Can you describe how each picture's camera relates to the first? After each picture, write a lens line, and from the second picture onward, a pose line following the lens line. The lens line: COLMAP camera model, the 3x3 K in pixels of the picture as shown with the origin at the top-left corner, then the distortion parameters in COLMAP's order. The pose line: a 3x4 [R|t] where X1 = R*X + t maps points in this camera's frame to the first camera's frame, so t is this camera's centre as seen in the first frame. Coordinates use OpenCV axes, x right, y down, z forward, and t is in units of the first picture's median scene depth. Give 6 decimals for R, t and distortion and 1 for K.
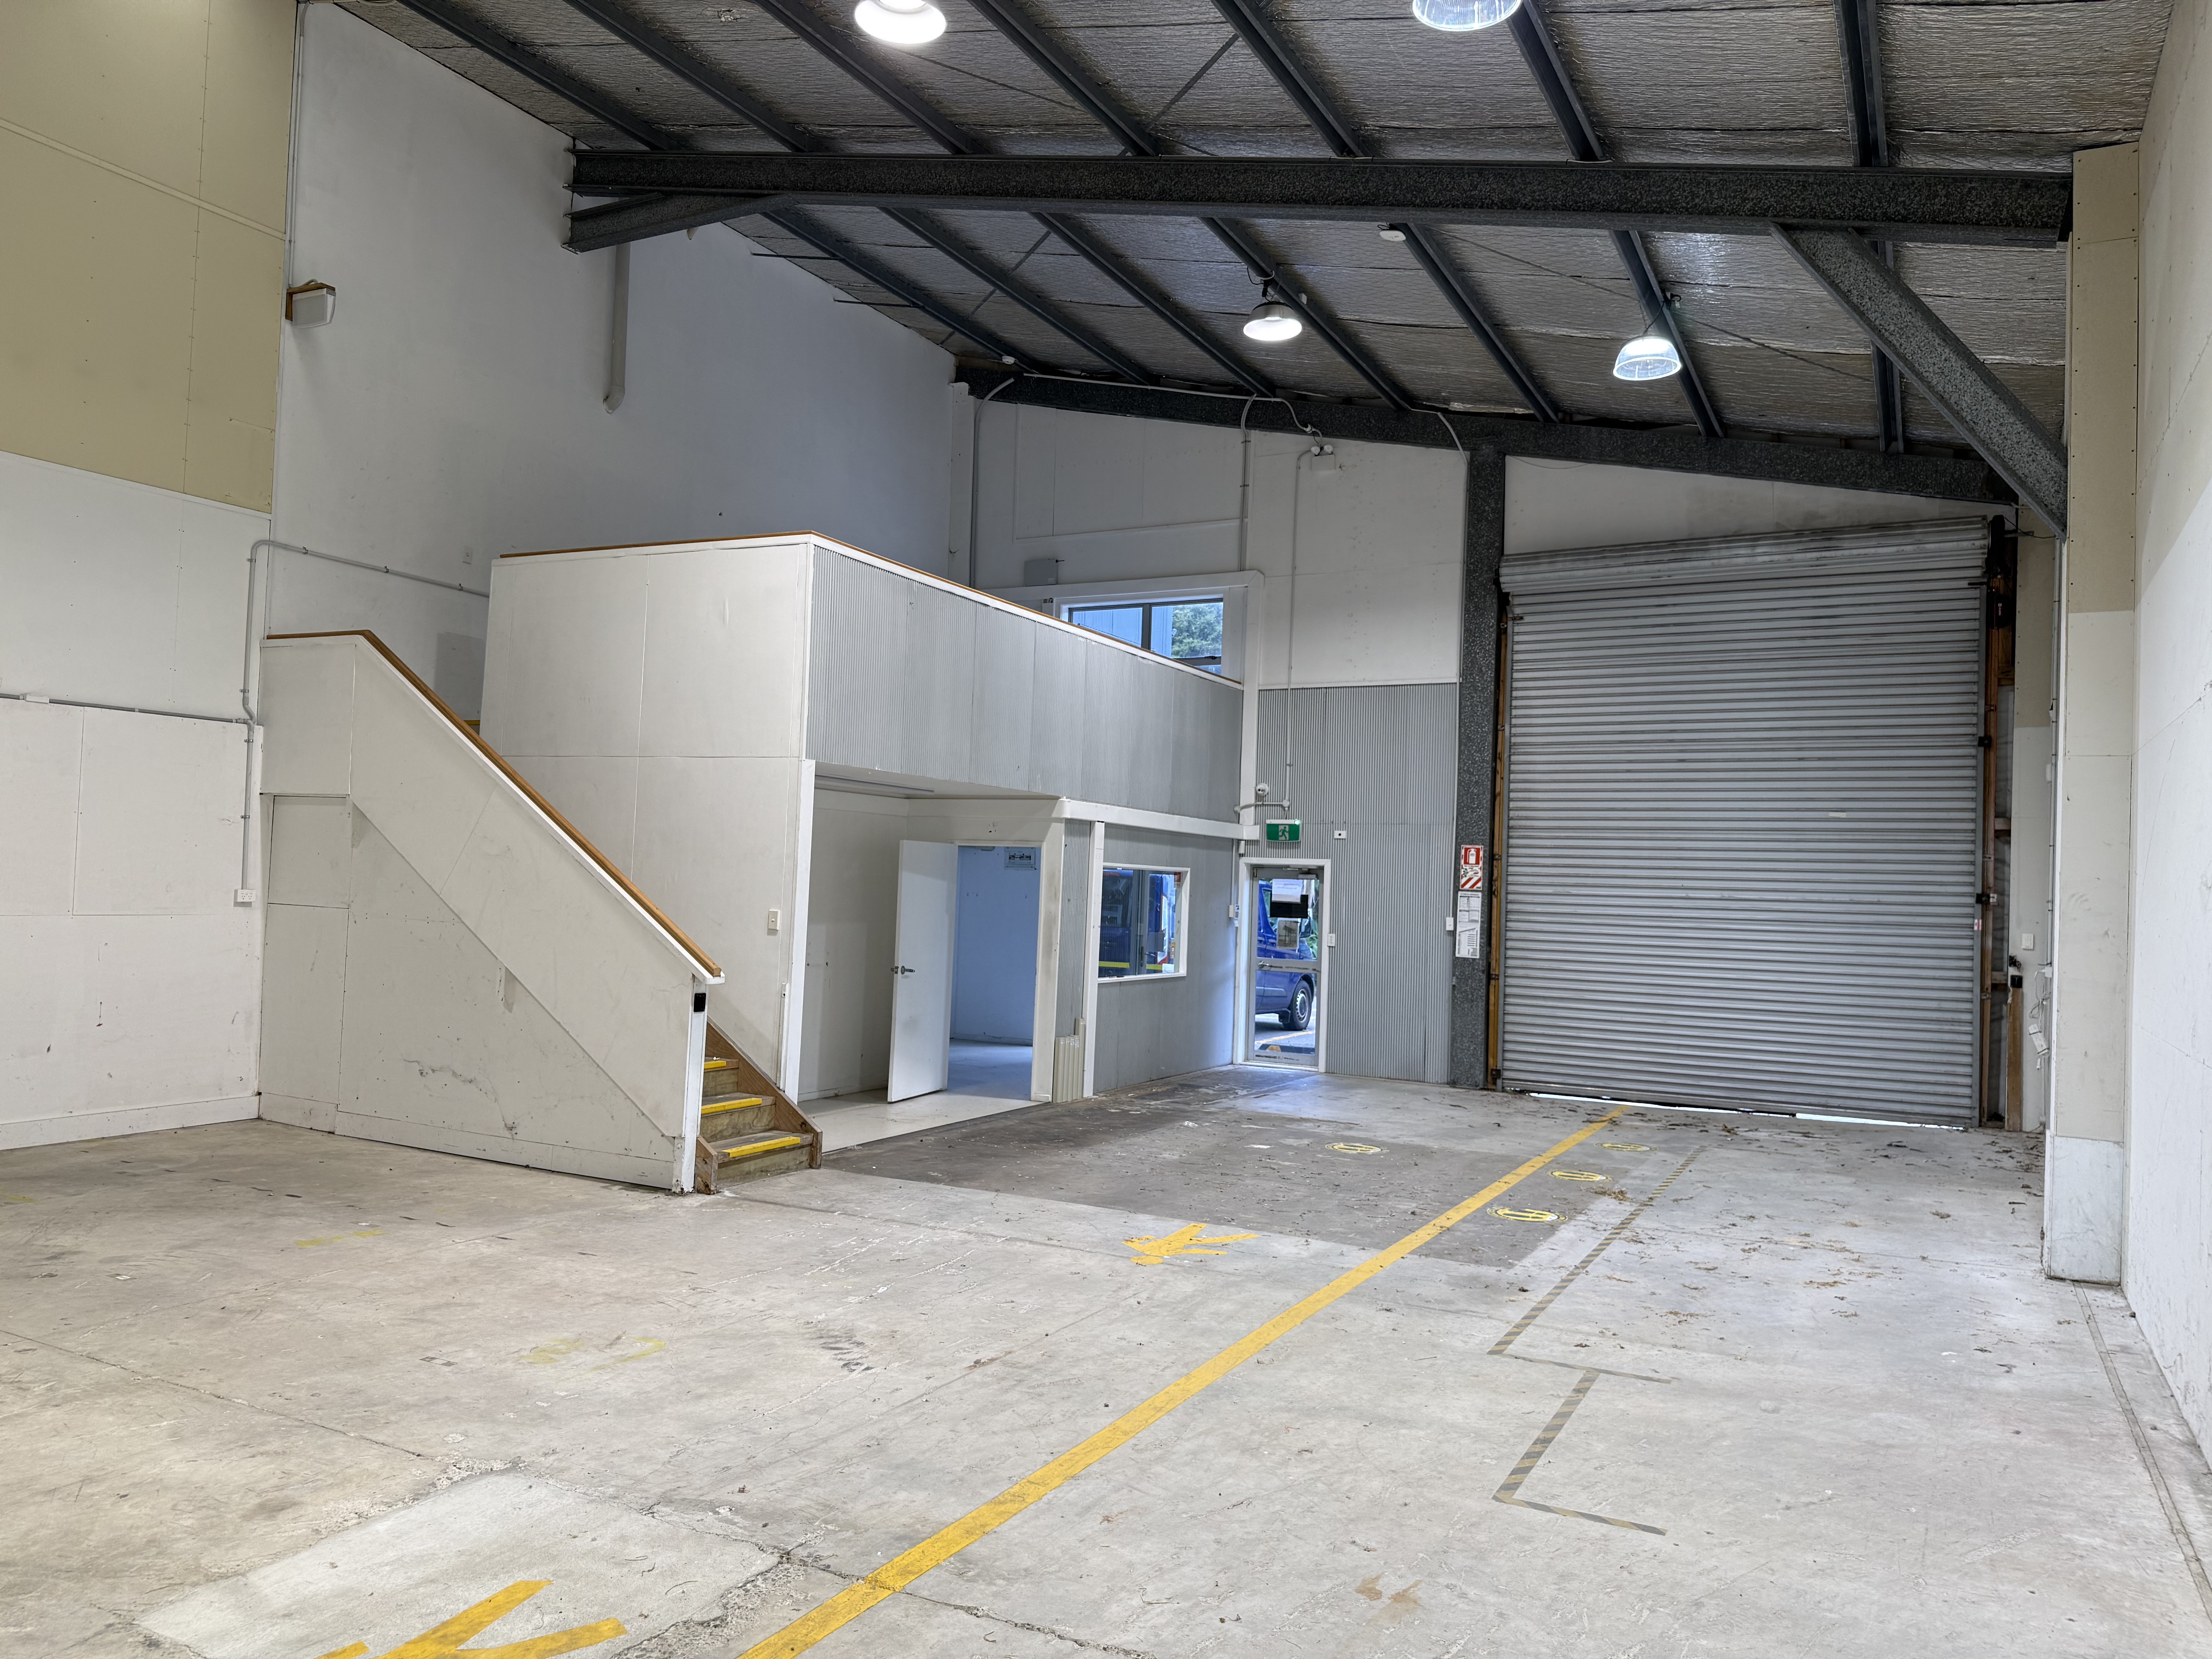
lens RADIAL K [[1552.4, 0, 1095.3], [0, 1552.4, 831.2], [0, 0, 1]] dist [0.039718, -0.045266]
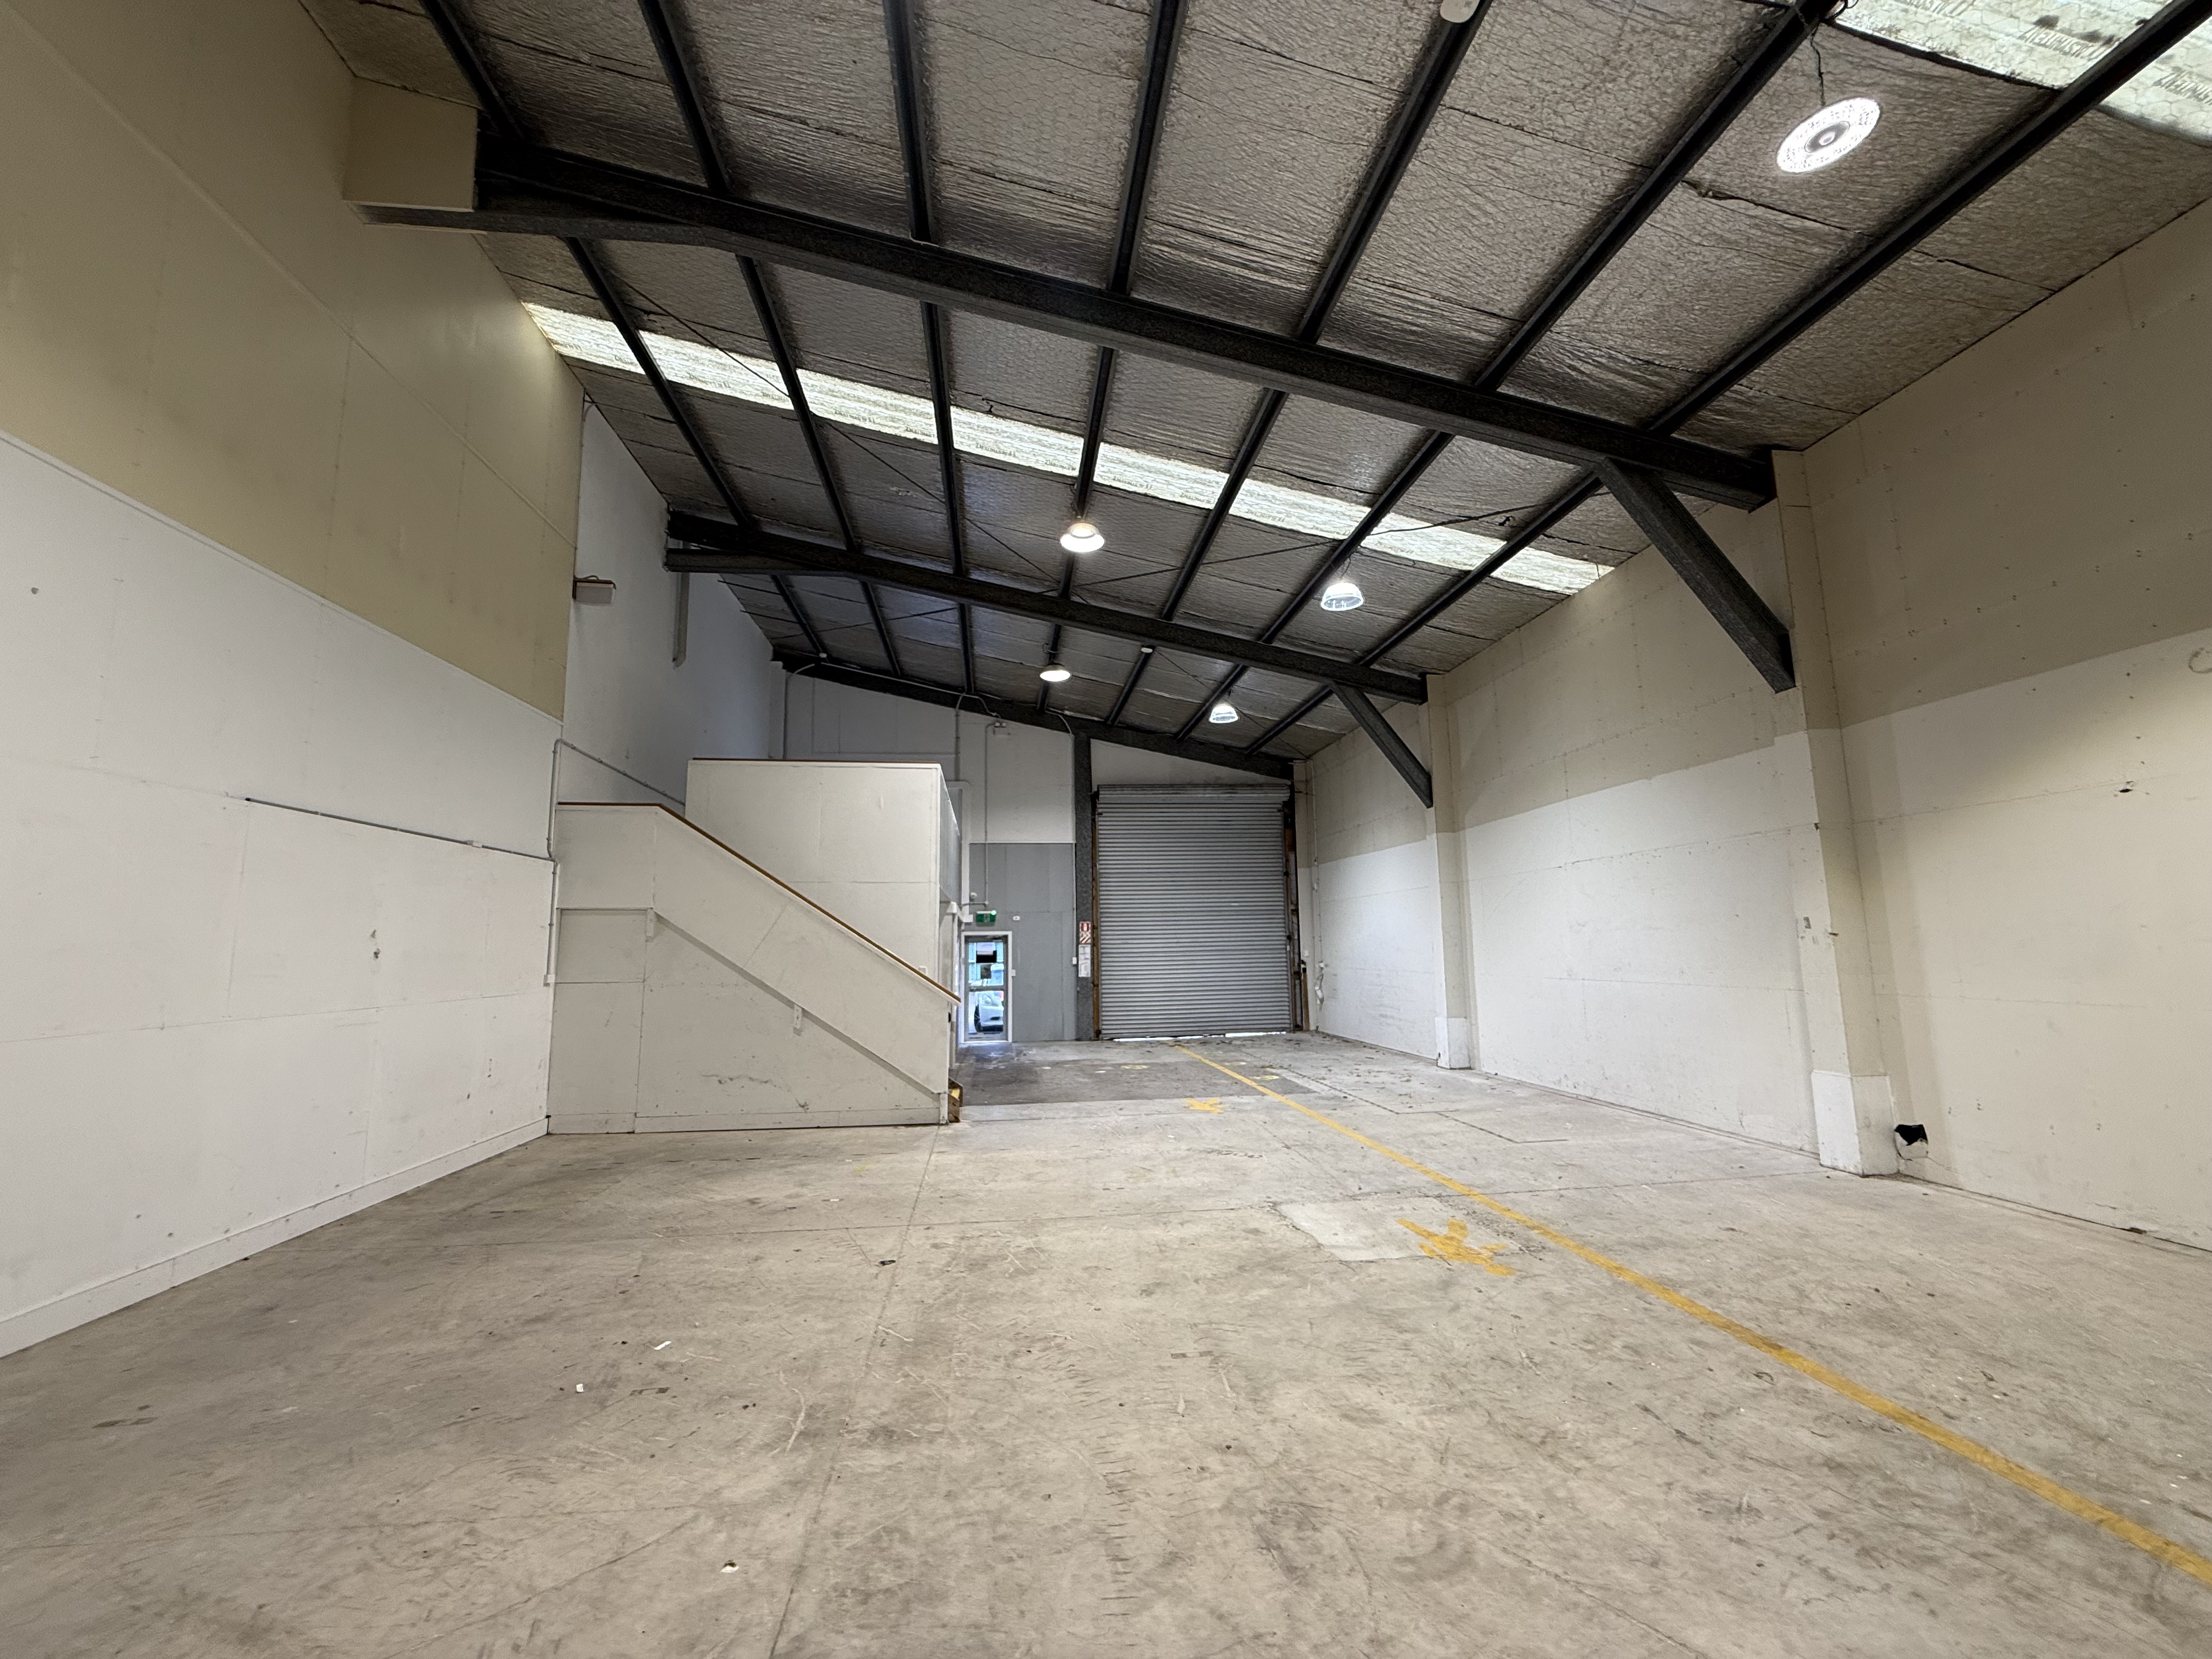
lens RADIAL K [[875.9, 0, 1105.0], [0, 875.9, 832.5], [0, 0, 1]] dist [0.000392, 0.000138]
pose [[0.822848, 0.029218, 0.567511, -0.573772], [0.024174, 0.995973, -0.086328, -0.011562], [-0.567748, 0.084753, 0.818828, 0.022314]]
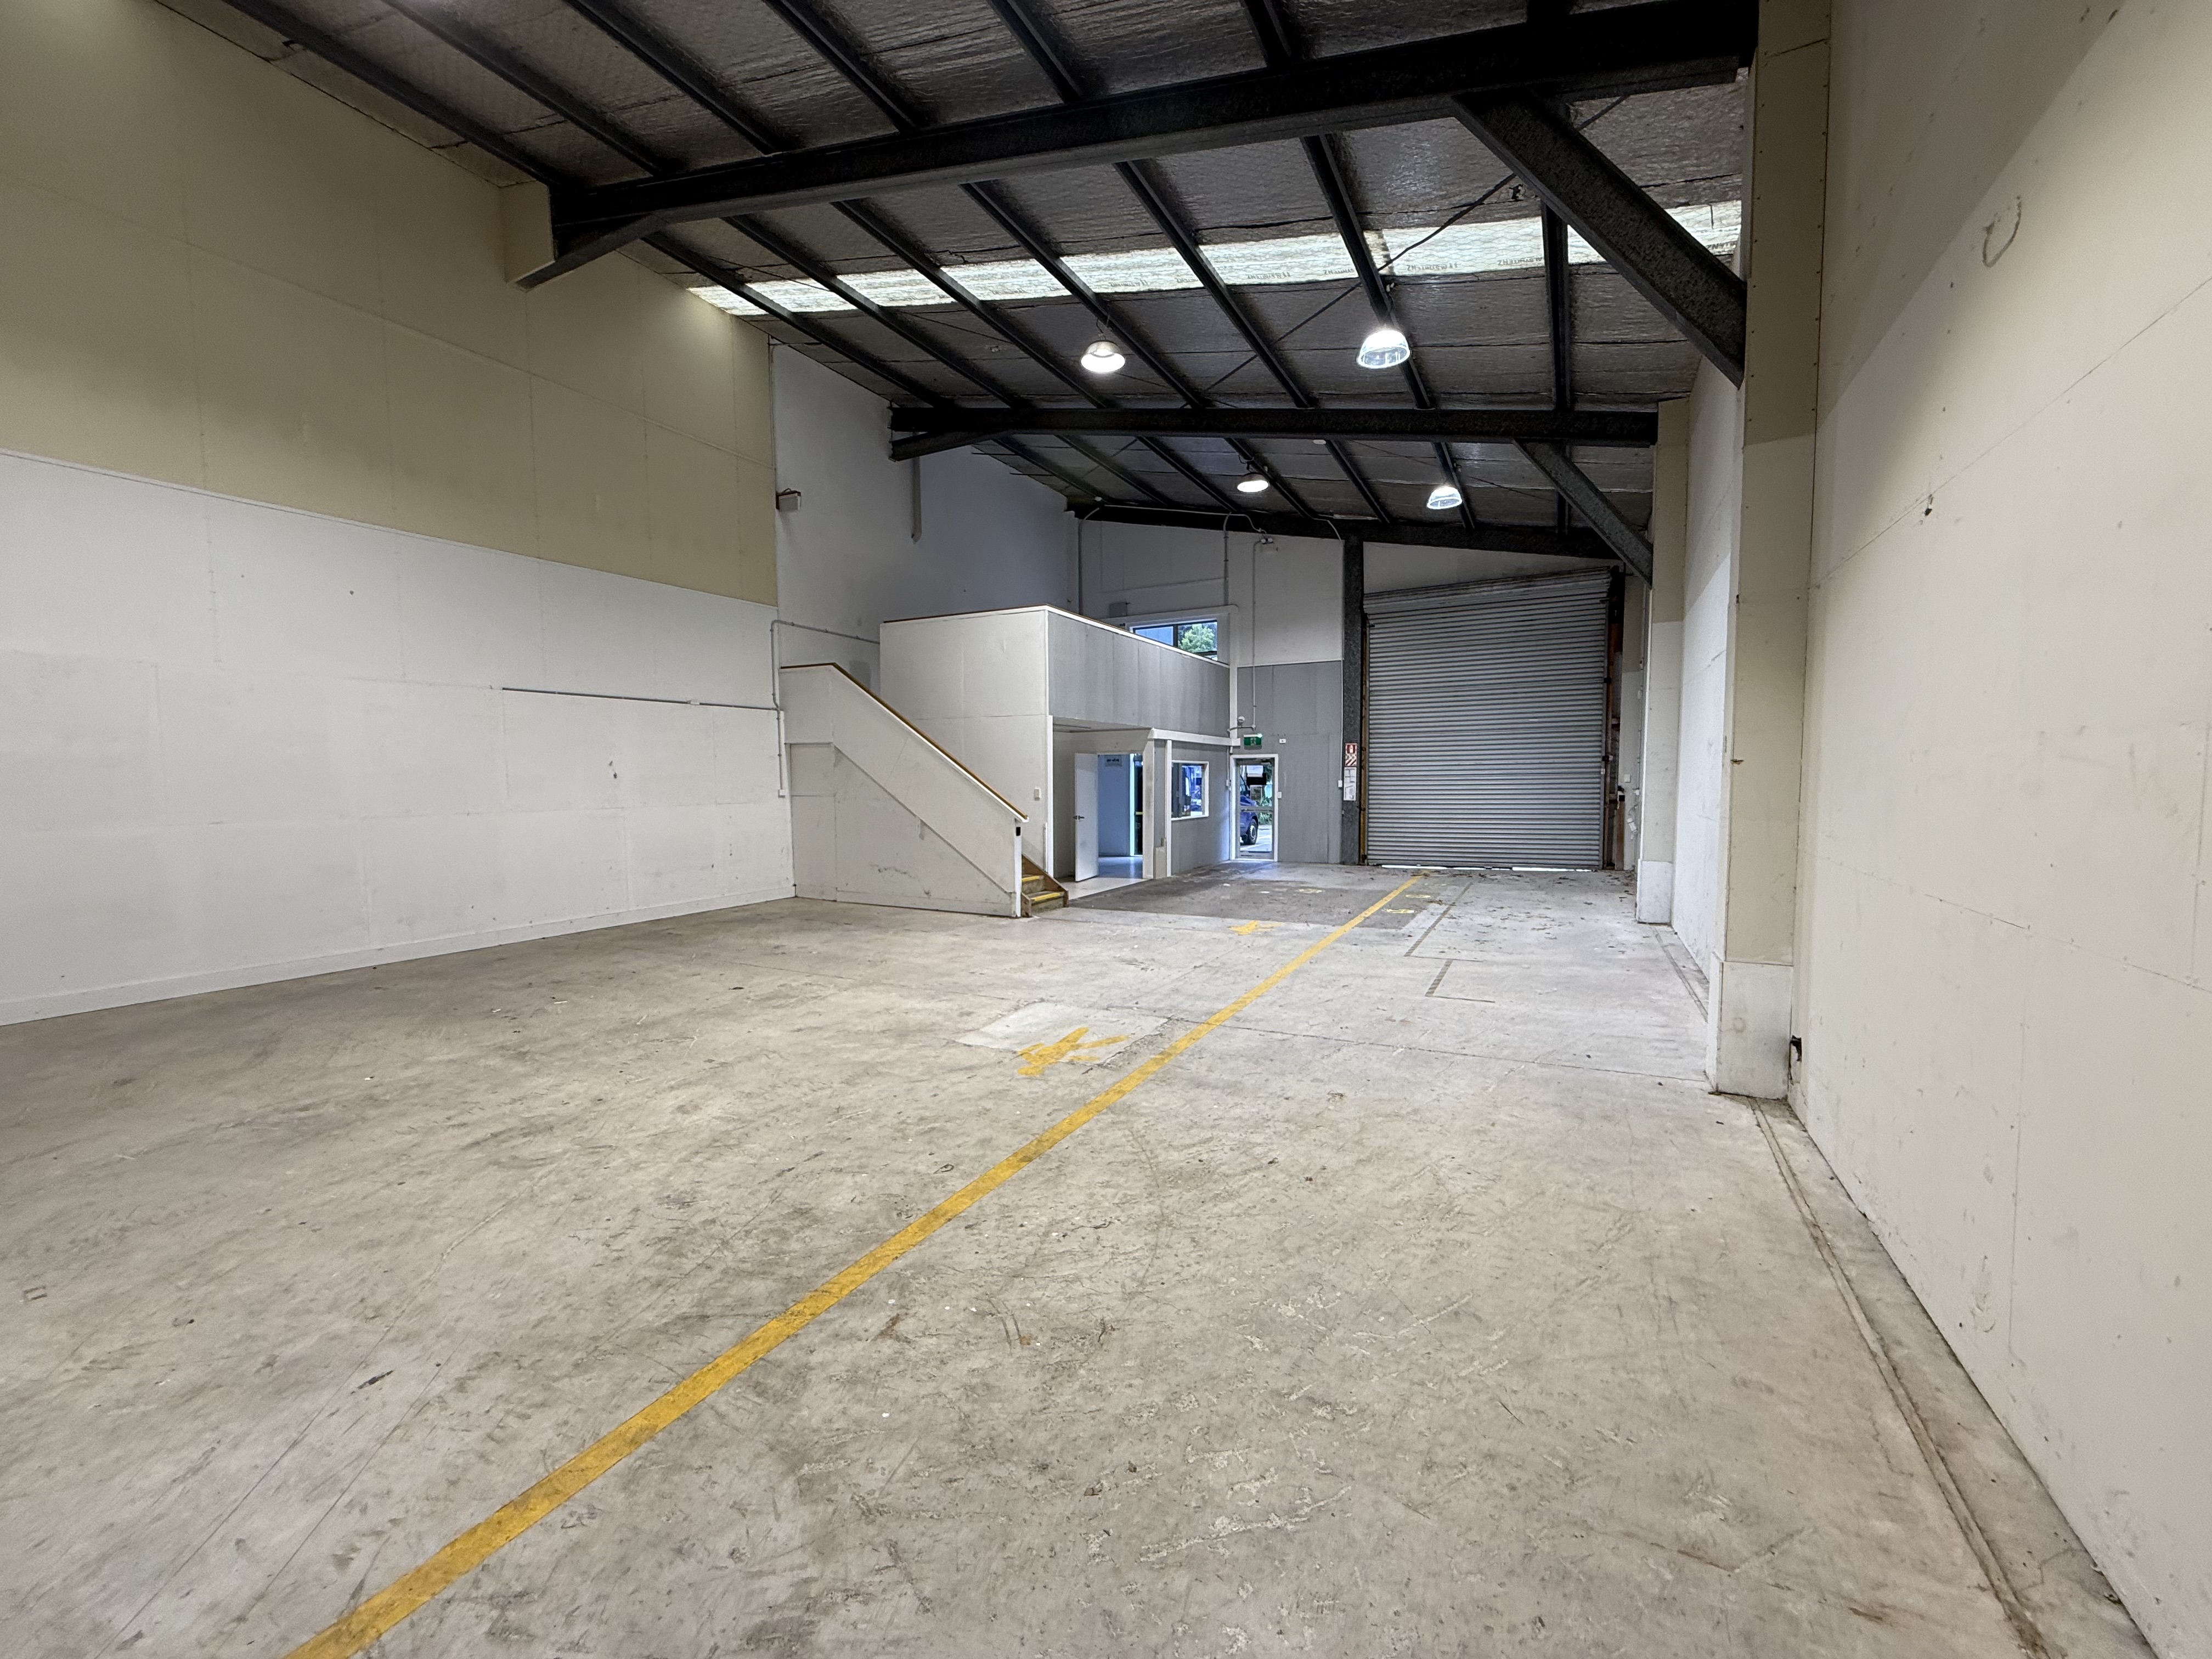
lens RADIAL K [[875.9, 0, 1098.8], [0, 875.9, 830.5], [0, 0, 1]] dist [0.000392, 0.000138]
pose [[0.999029, -0.044003, -0.002202, -0.115746], [0.044014, 0.994522, 0.094811, -0.001230], [-0.001982, -0.094816, 0.995493, -0.175788]]
